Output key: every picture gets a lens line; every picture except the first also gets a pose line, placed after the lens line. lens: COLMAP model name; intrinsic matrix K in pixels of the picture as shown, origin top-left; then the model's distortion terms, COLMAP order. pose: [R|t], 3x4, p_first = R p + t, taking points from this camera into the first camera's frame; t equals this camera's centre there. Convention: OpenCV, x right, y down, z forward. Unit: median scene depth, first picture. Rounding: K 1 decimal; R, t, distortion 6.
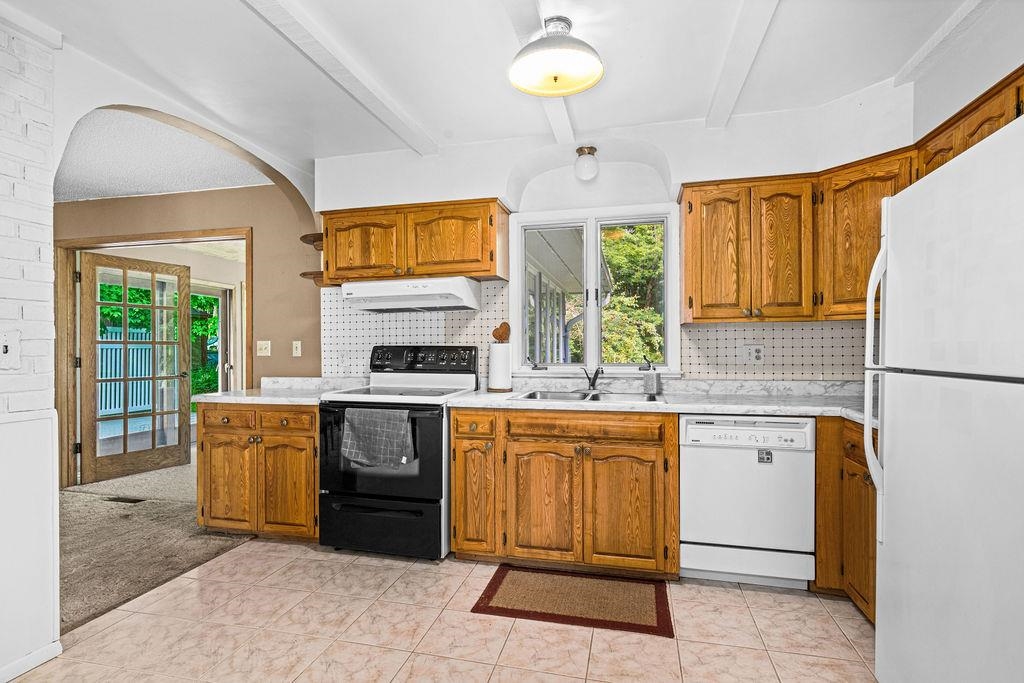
lens RADIAL K [[494.8, 0, 513.0], [0, 494.8, 344.8], [0, 0, 1]] dist [0.000456, 0.000190]
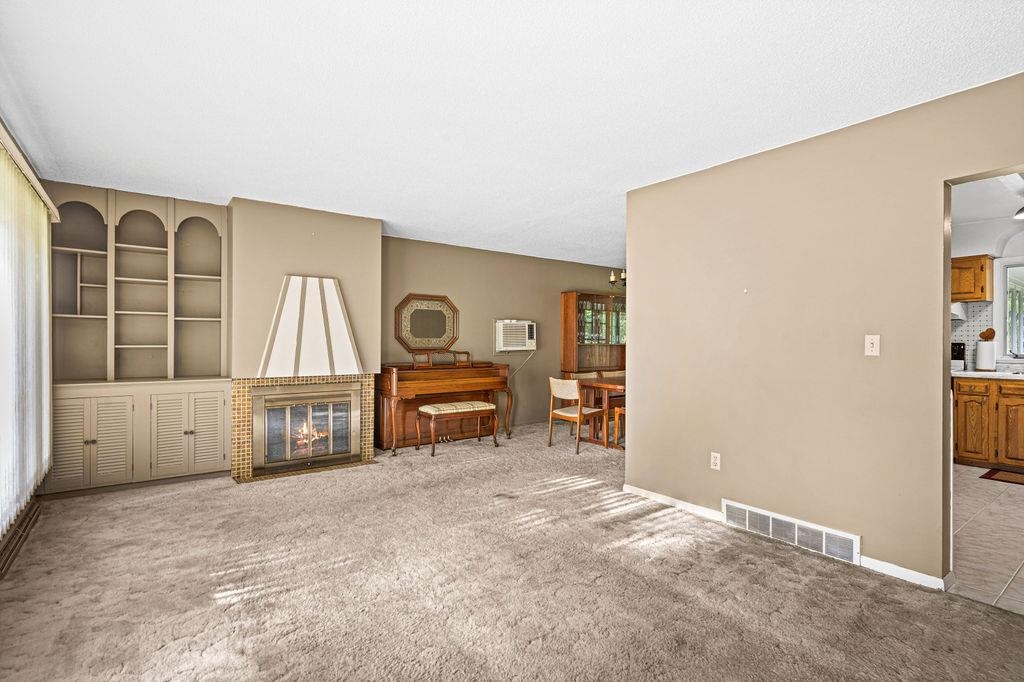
lens RADIAL K [[494.8, 0, 512.4], [0, 494.8, 343.6], [0, 0, 1]] dist [0.000456, 0.000190]
pose [[0.775498, 0.005092, -0.631329, -0.238041], [-0.000151, 0.999969, 0.007880, -0.009439], [0.631350, -0.006016, 0.775475, -1.421639]]
